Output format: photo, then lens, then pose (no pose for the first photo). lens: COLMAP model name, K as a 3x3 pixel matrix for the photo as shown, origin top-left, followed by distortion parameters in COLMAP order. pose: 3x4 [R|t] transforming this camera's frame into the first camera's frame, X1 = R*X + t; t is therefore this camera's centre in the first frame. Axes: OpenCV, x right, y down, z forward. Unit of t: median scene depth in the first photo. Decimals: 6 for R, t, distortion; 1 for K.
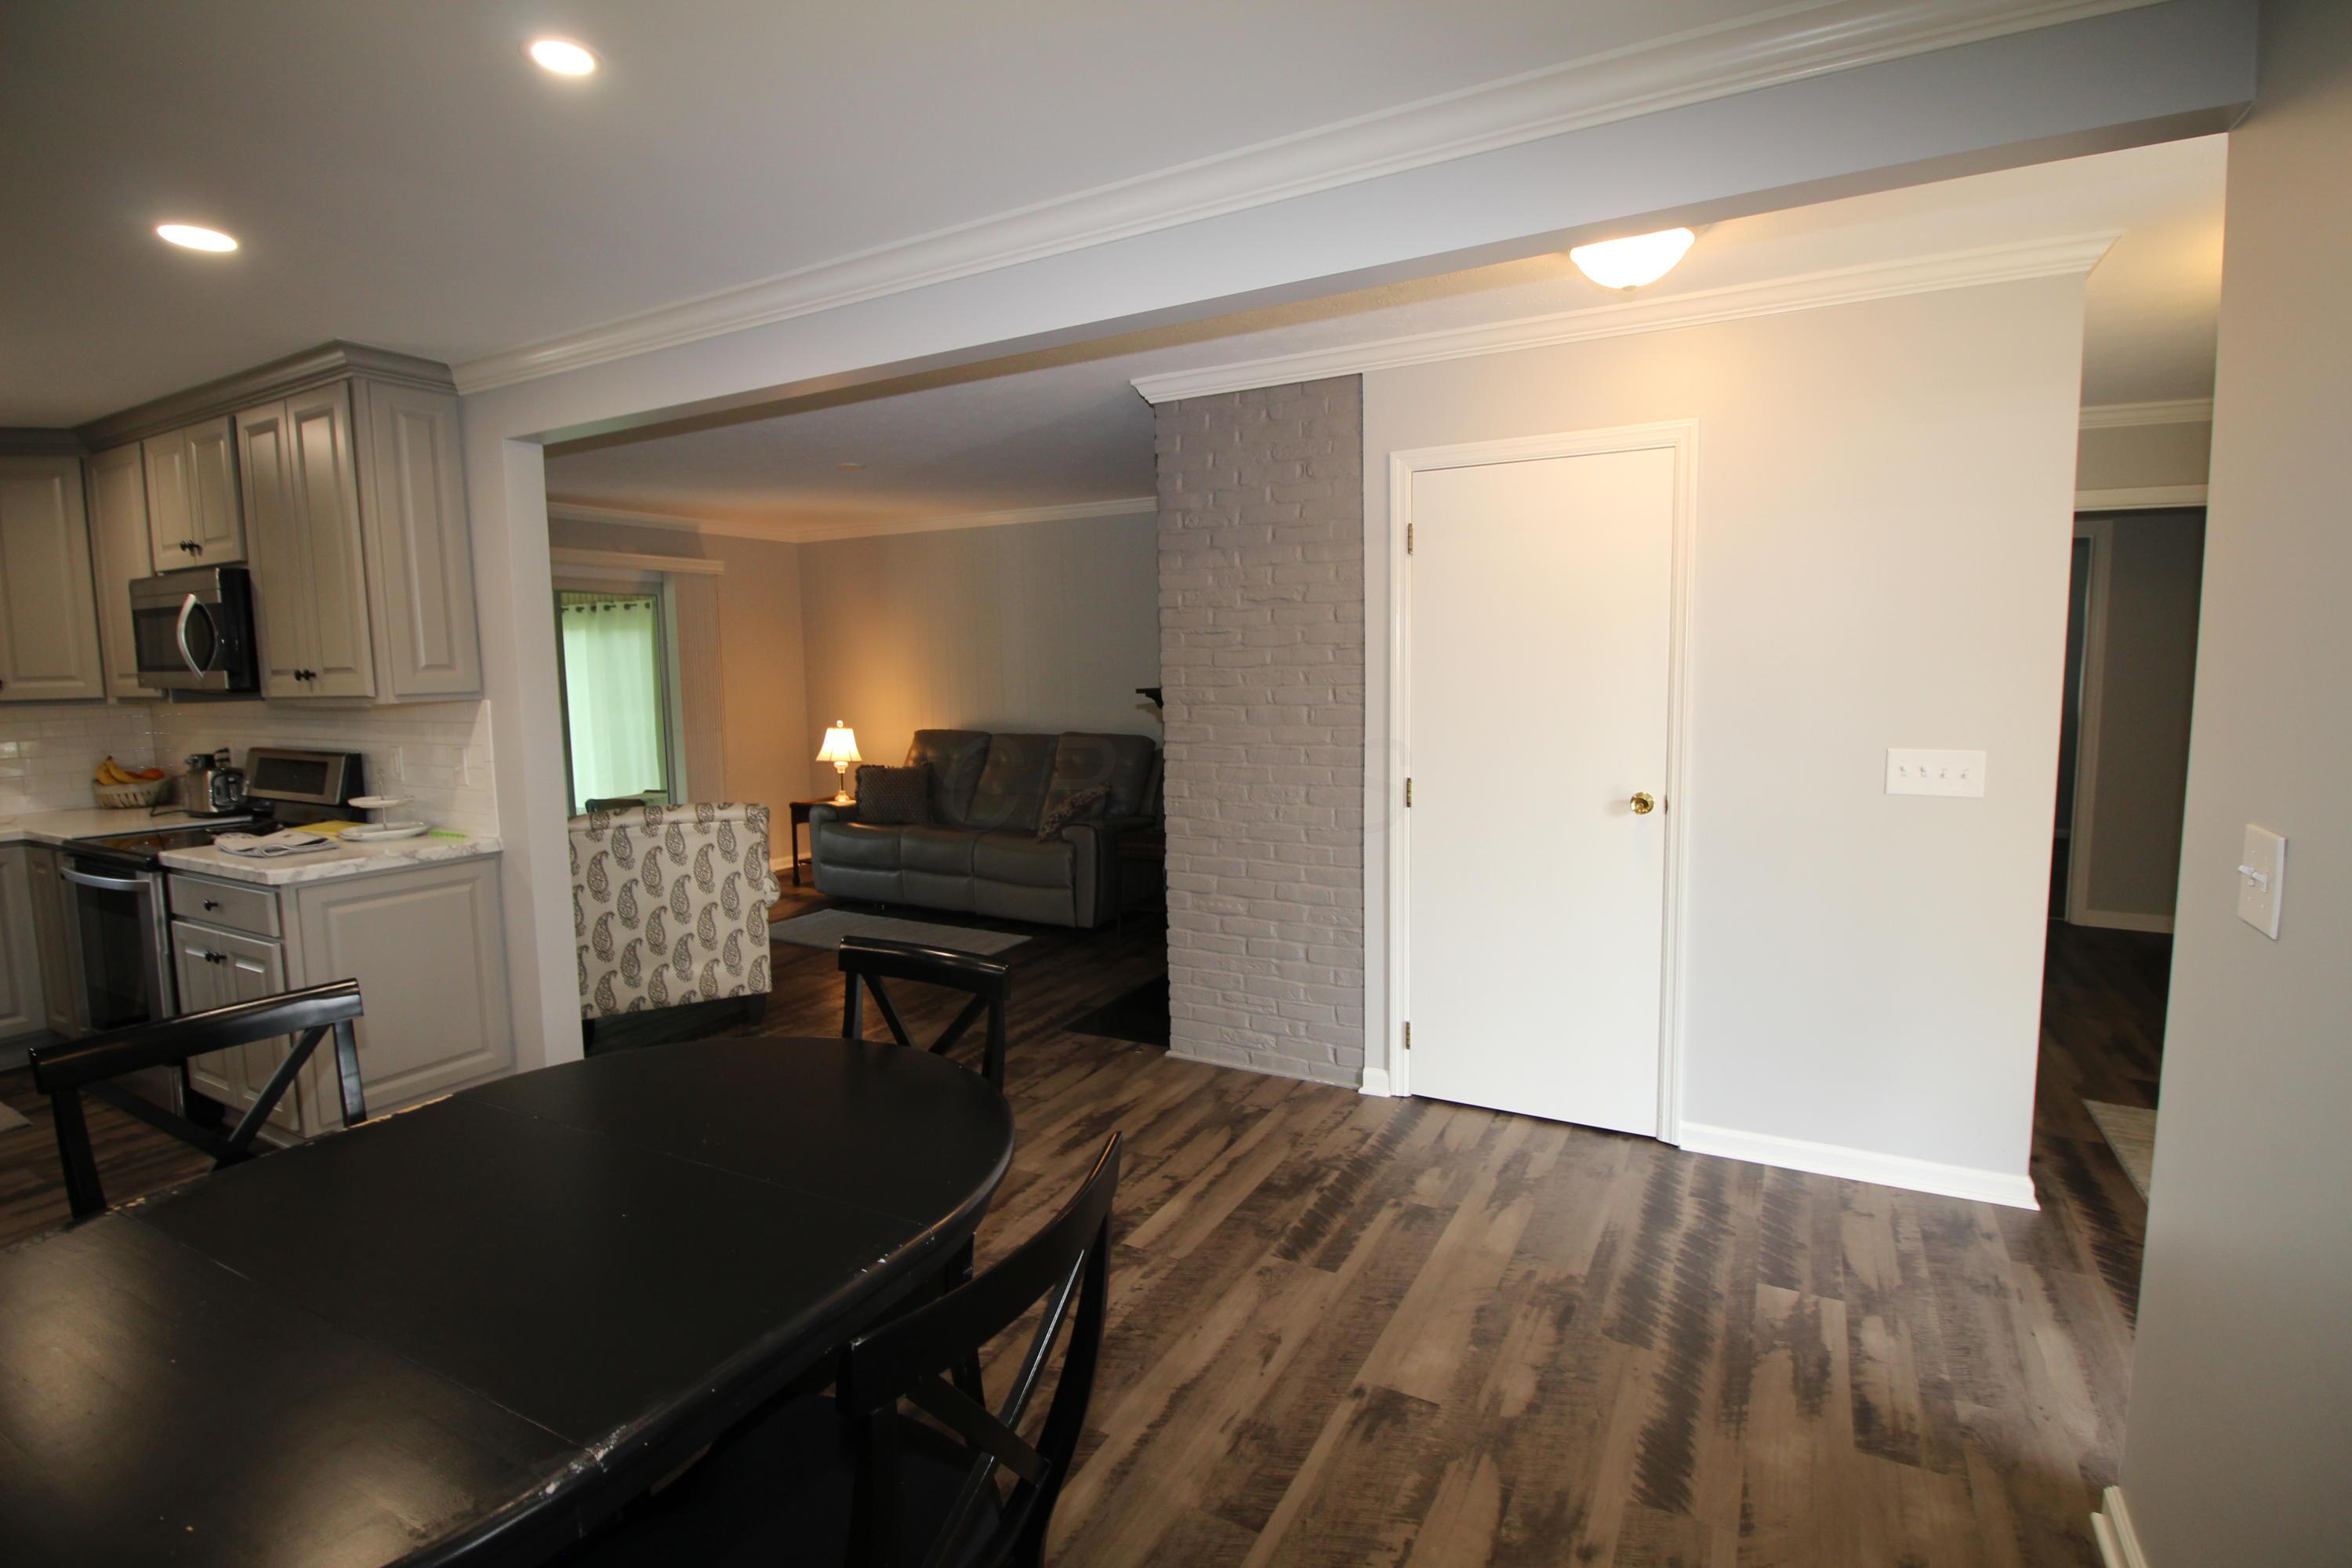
lens RADIAL K [[1101.7, 0, 1185.0], [0, 1101.7, 767.9], [0, 0, 1]] dist [0.000647, -0.013076]
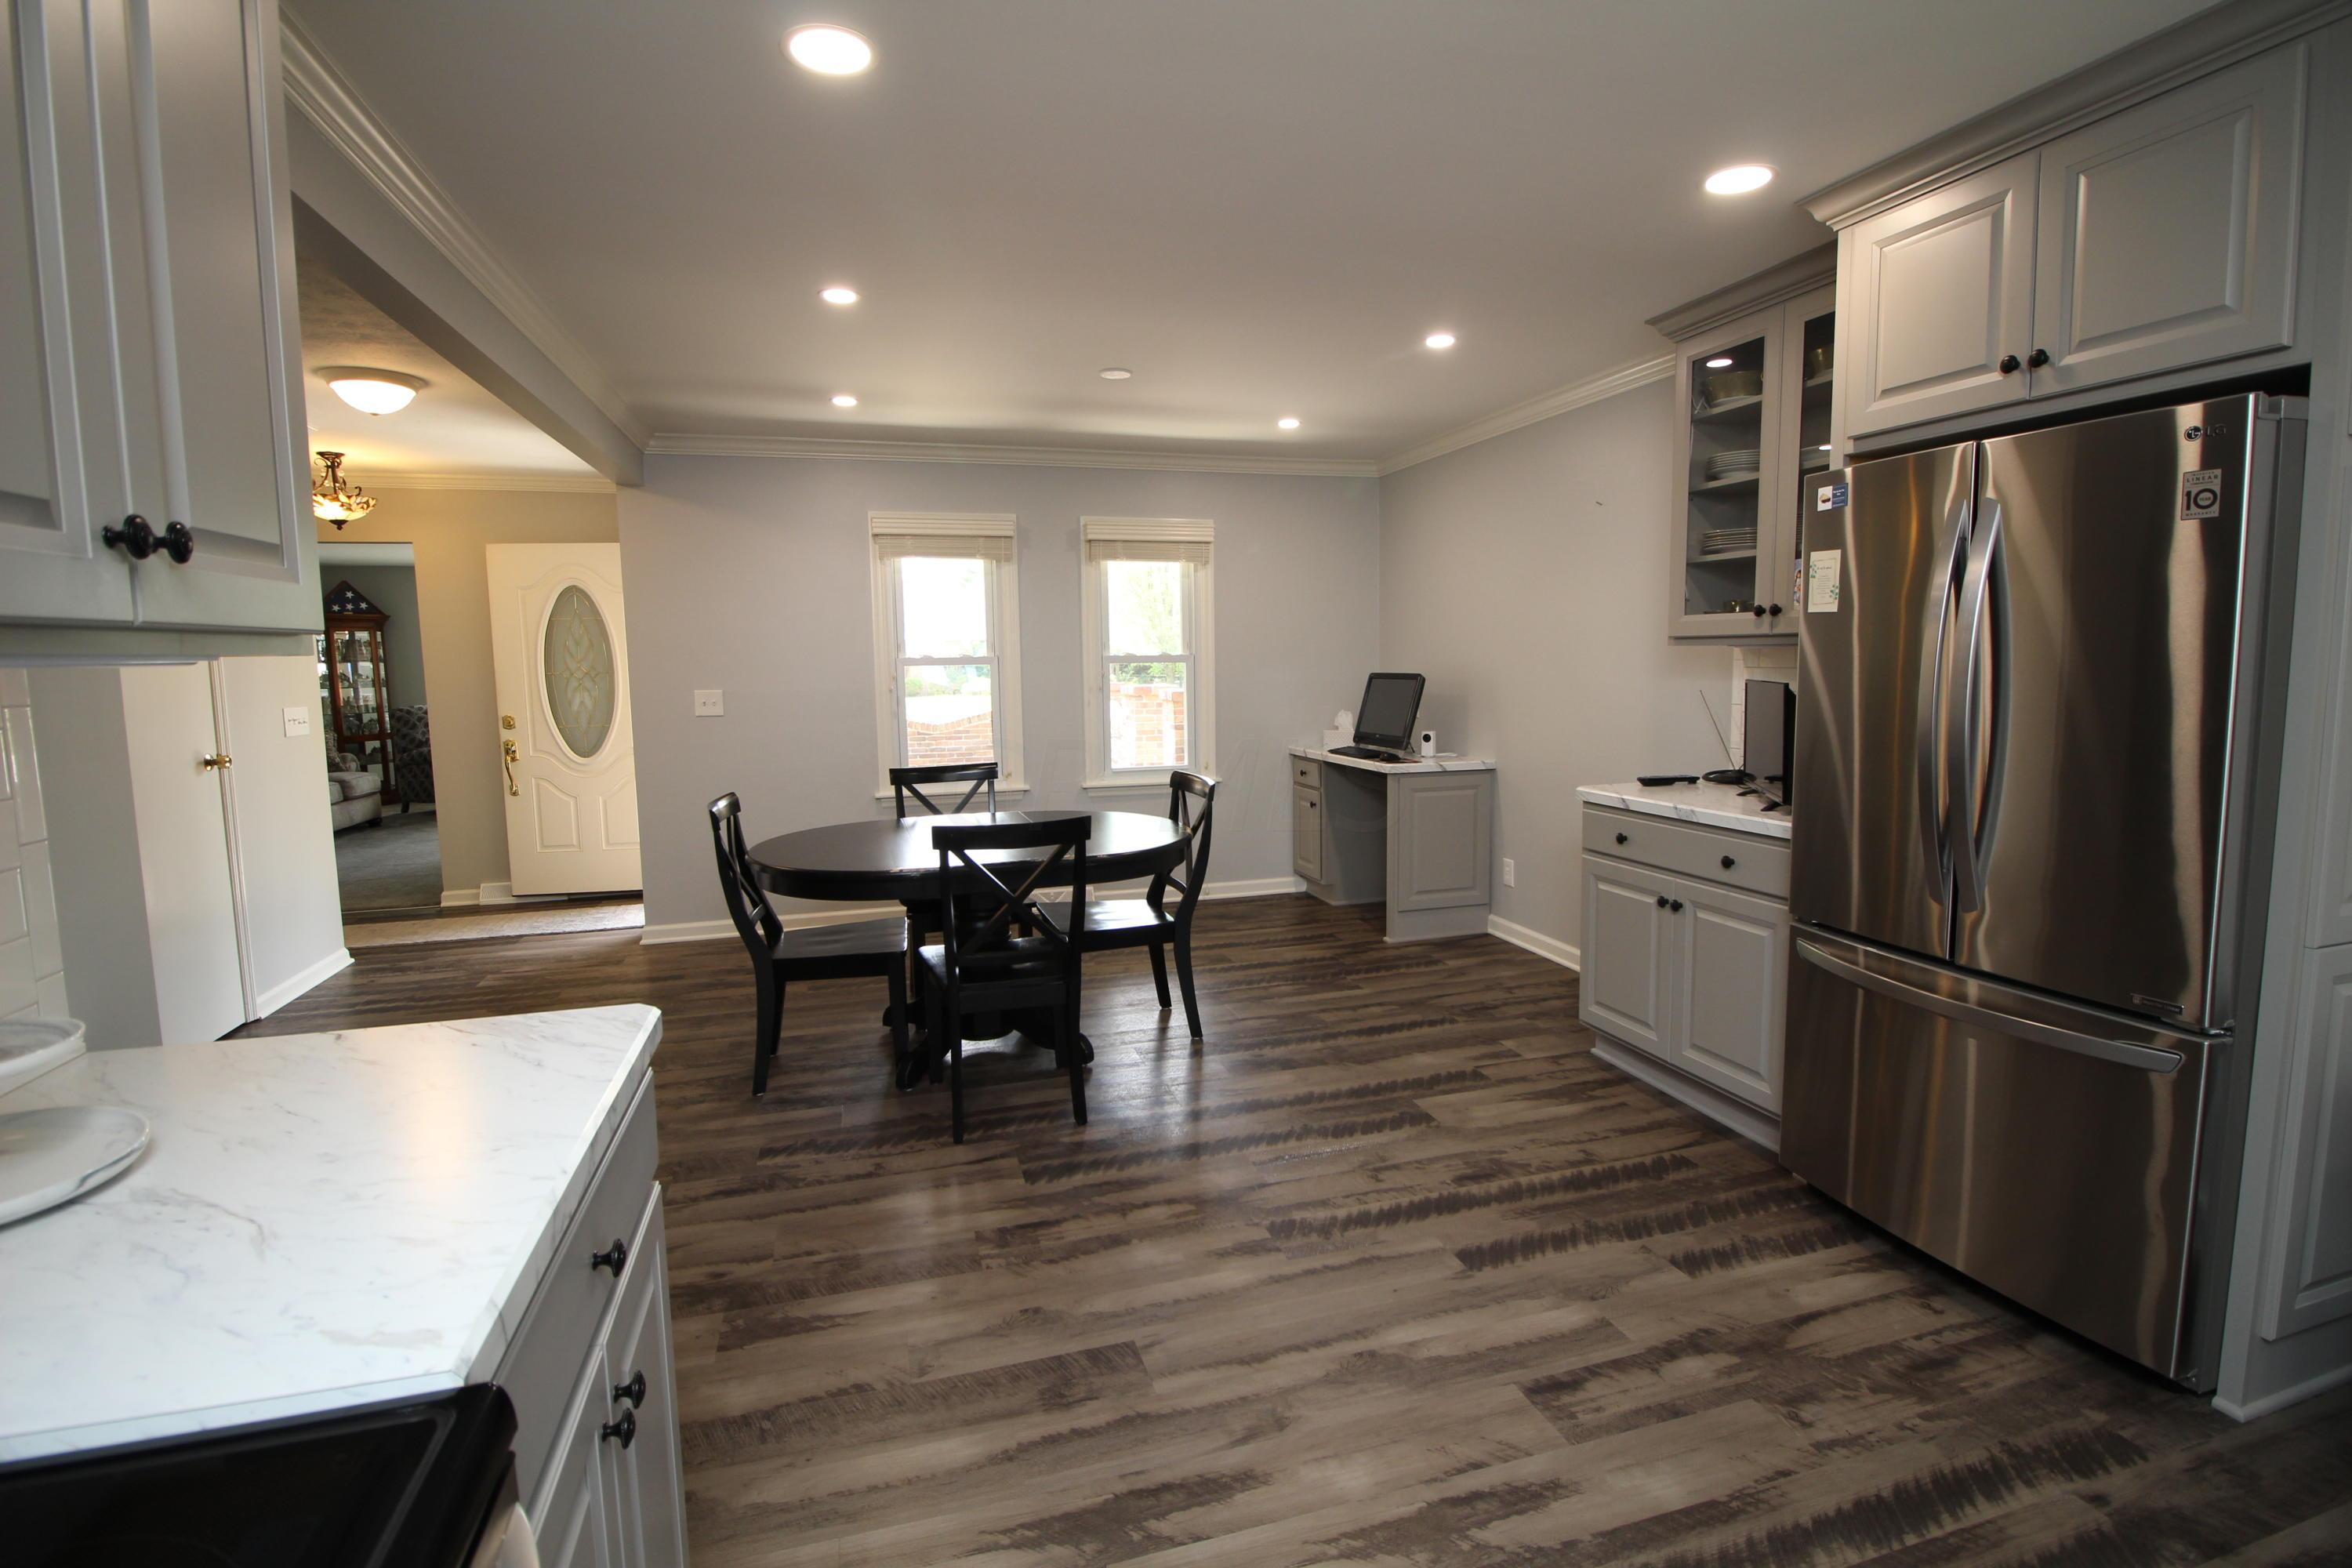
lens RADIAL K [[1101.7, 0, 1185.0], [0, 1101.7, 767.9], [0, 0, 1]] dist [0.000647, -0.013076]
pose [[-0.714896, -0.043767, 0.697860, -1.127593], [0.090940, 0.983743, 0.154857, -0.048081], [-0.693292, 0.174170, -0.699293, 0.990939]]
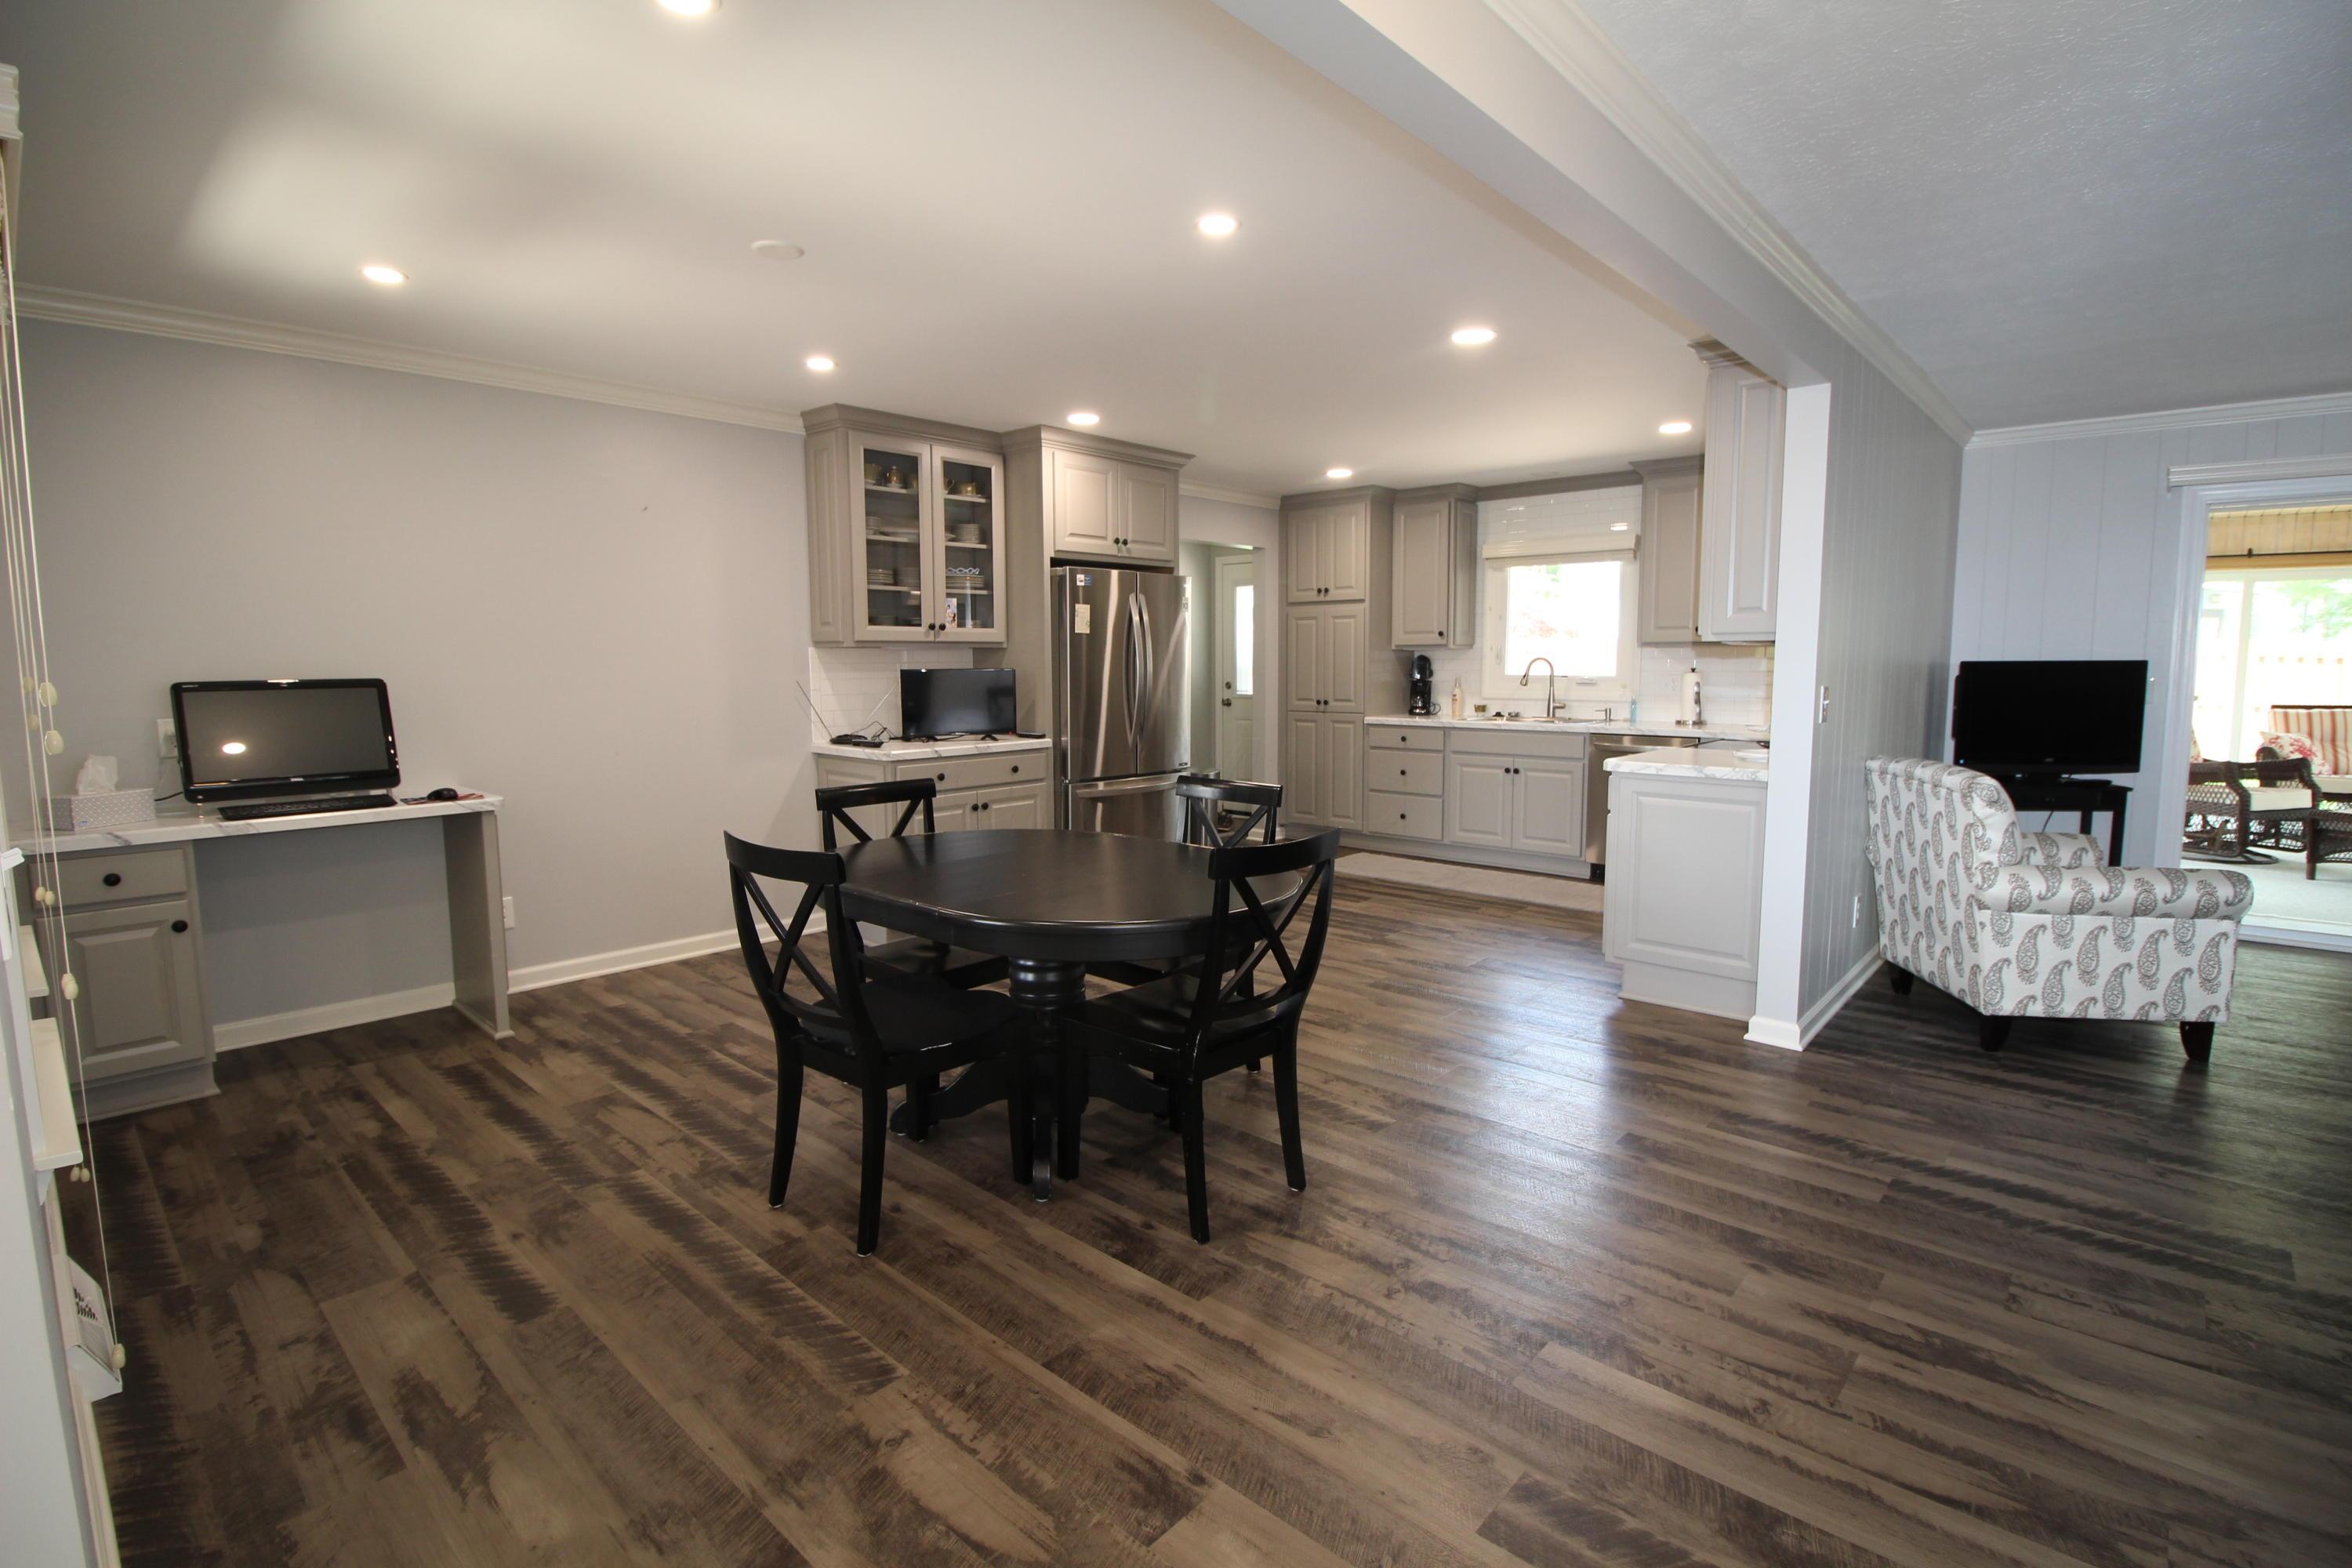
lens RADIAL K [[1101.7, 0, 1185.0], [0, 1101.7, 767.9], [0, 0, 1]] dist [0.000647, -0.013076]
pose [[-0.229289, 0.116057, -0.966415, 0.541307], [-0.084107, 0.986790, 0.138459, -0.038117], [0.969718, 0.113029, -0.216499, 0.678454]]
